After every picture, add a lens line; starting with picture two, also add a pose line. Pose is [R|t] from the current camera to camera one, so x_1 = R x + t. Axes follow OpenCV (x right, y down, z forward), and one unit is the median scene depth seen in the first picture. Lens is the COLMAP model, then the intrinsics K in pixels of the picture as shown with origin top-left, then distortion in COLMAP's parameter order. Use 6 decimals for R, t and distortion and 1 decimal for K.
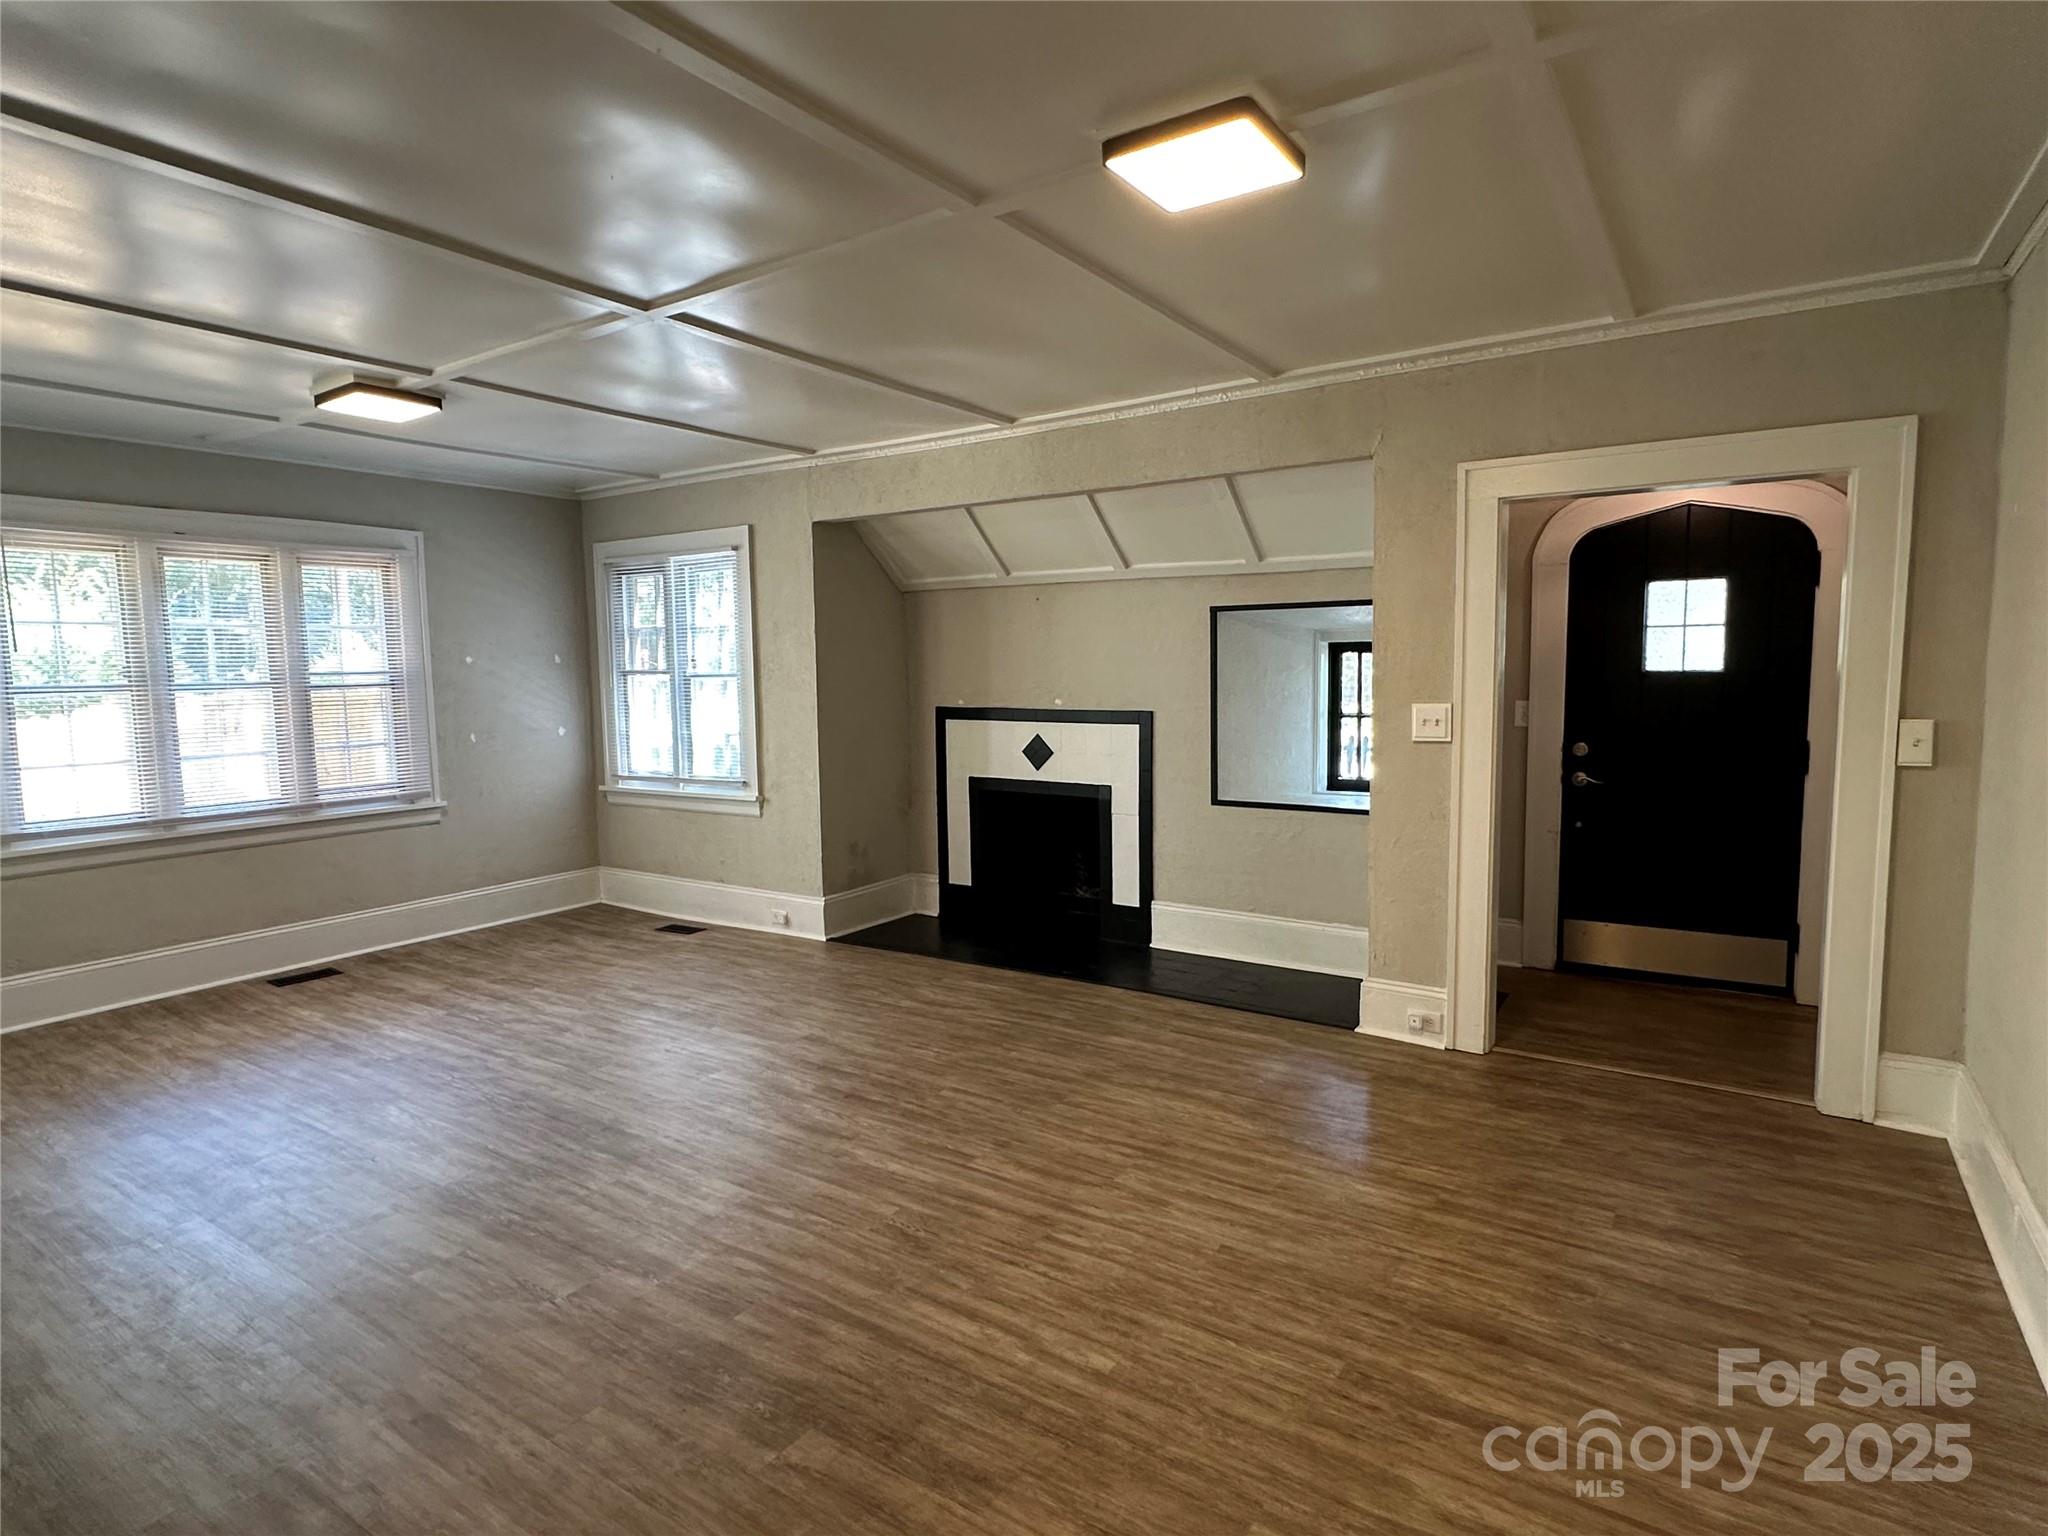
lens RADIAL K [[1082.3, 0, 1020.5], [0, 1082.3, 768.8], [0, 0, 1]] dist [-0.002504, 0.000004]
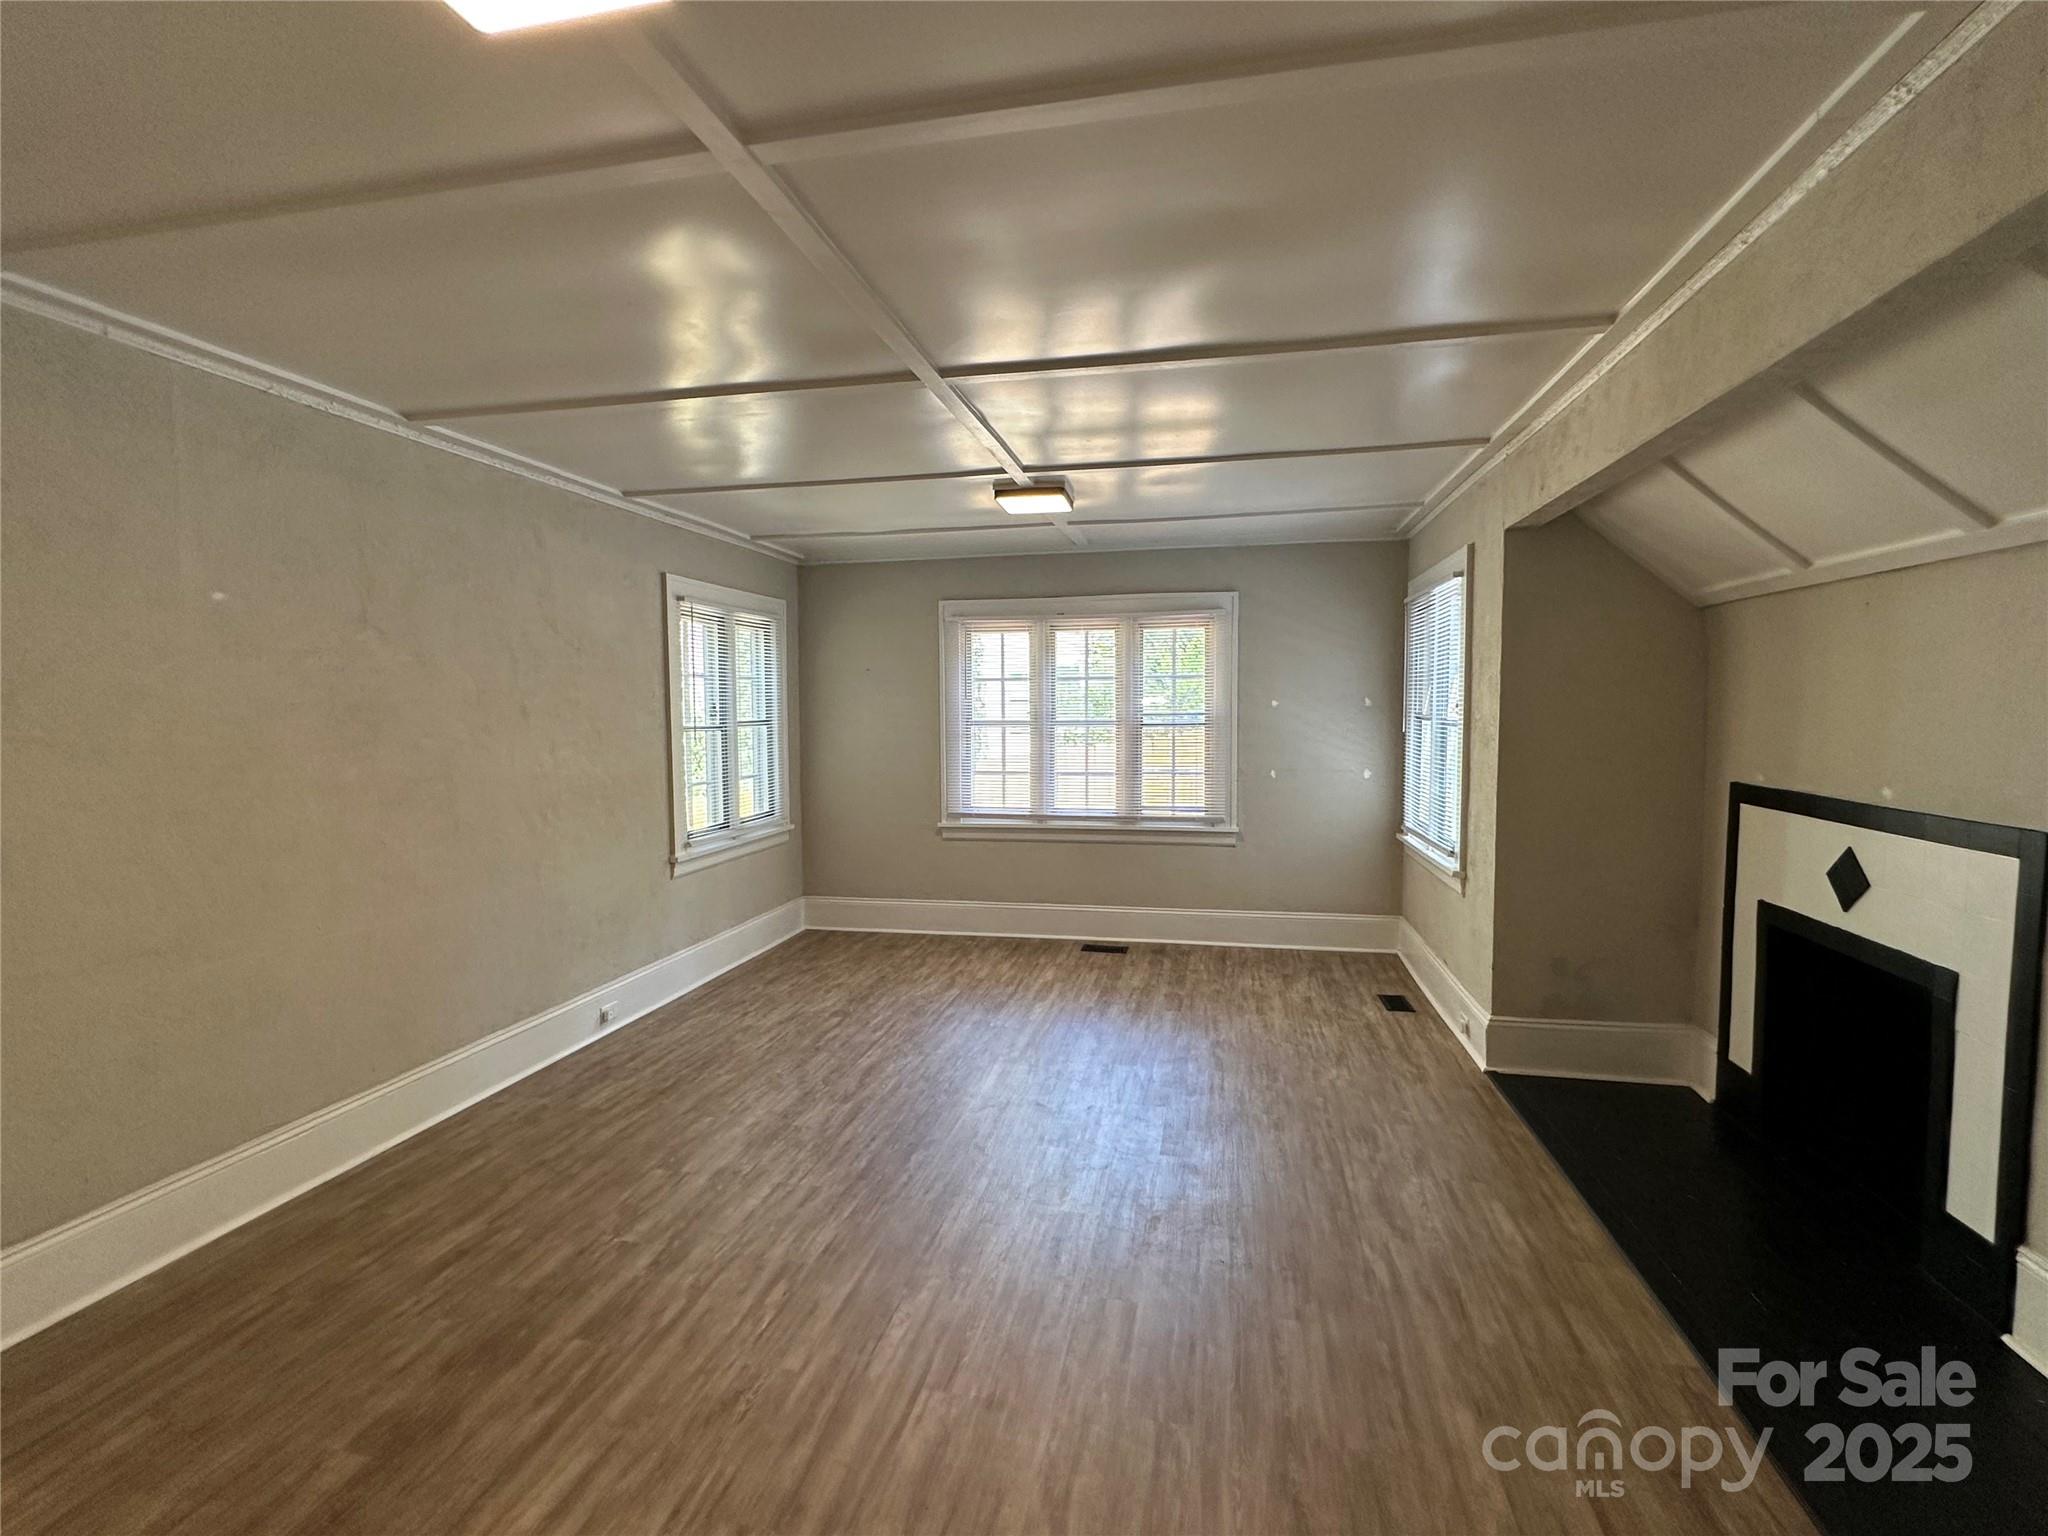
lens RADIAL K [[948.7, 0, 1023.8], [0, 948.7, 767.7], [0, 0, 1]] dist [-0.002872, 0.000007]
pose [[0.374400, 0.071557, -0.924502, 0.362673], [-0.087629, 0.995286, 0.041548, -0.066623], [0.923117, 0.065457, 0.378906, 0.505971]]
